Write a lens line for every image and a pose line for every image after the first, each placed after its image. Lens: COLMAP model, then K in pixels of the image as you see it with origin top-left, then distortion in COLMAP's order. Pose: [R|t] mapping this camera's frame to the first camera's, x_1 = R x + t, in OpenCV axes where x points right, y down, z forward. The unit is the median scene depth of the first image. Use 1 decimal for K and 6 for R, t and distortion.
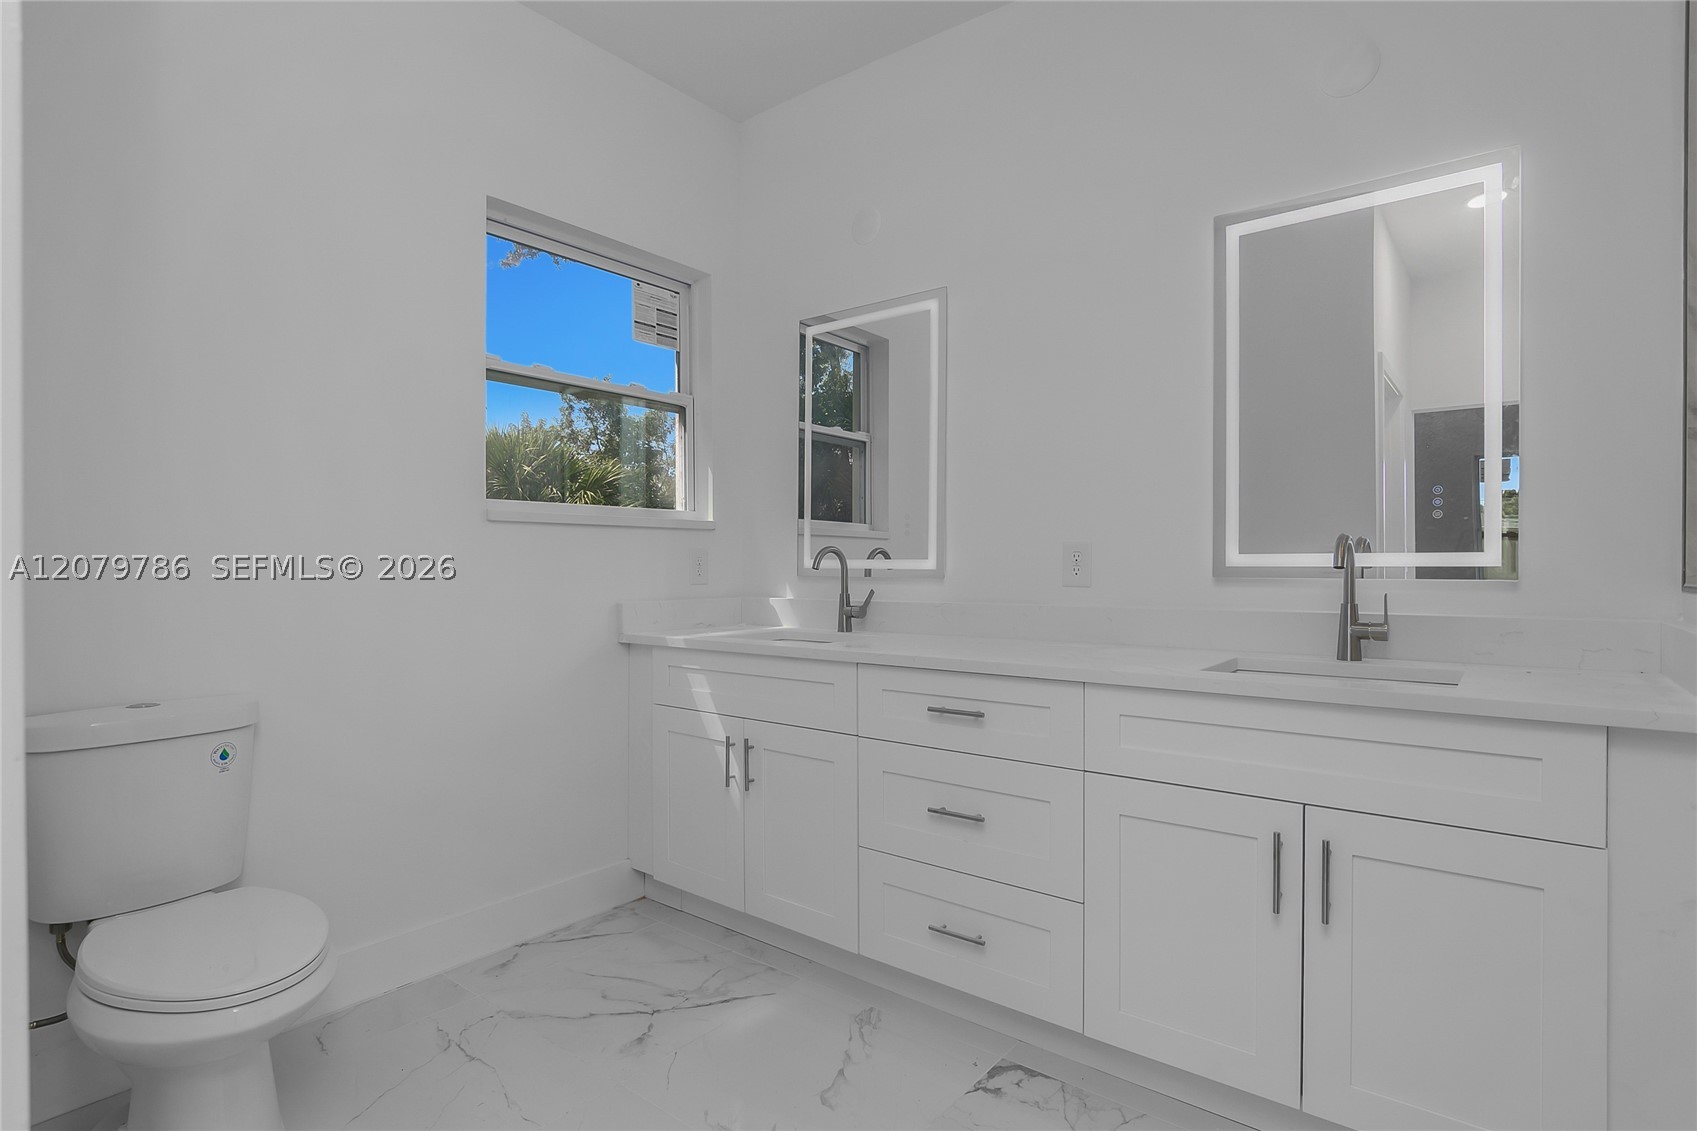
lens RADIAL K [[847.9, 0, 852.2], [0, 847.9, 568.3], [0, 0, 1]] dist [0.000342, 0.000732]
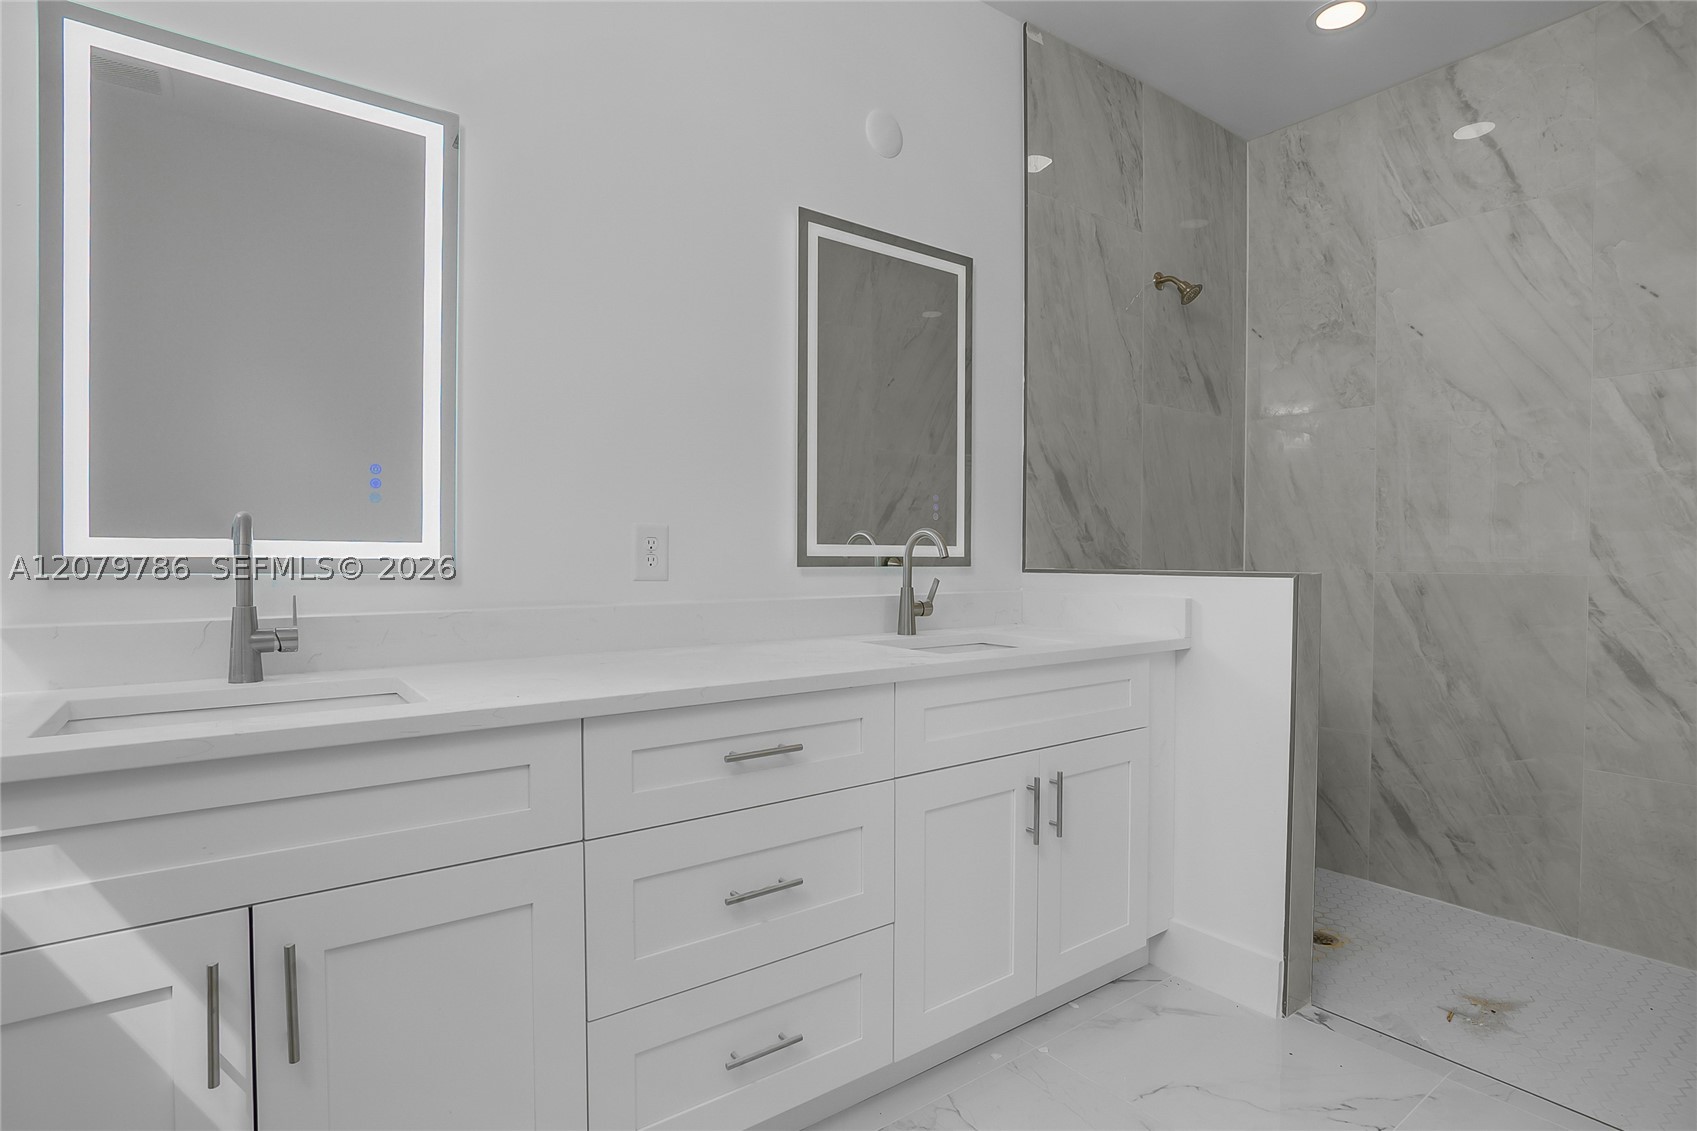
lens RADIAL K [[847.9, 0, 851.3], [0, 847.9, 560.5], [0, 0, 1]] dist [0.000342, 0.000732]
pose [[0.271625, 0.004689, 0.962392, -0.420041], [0.010069, 0.999920, -0.007713, 0.009450], [-0.962350, 0.011786, 0.271556, 0.546584]]
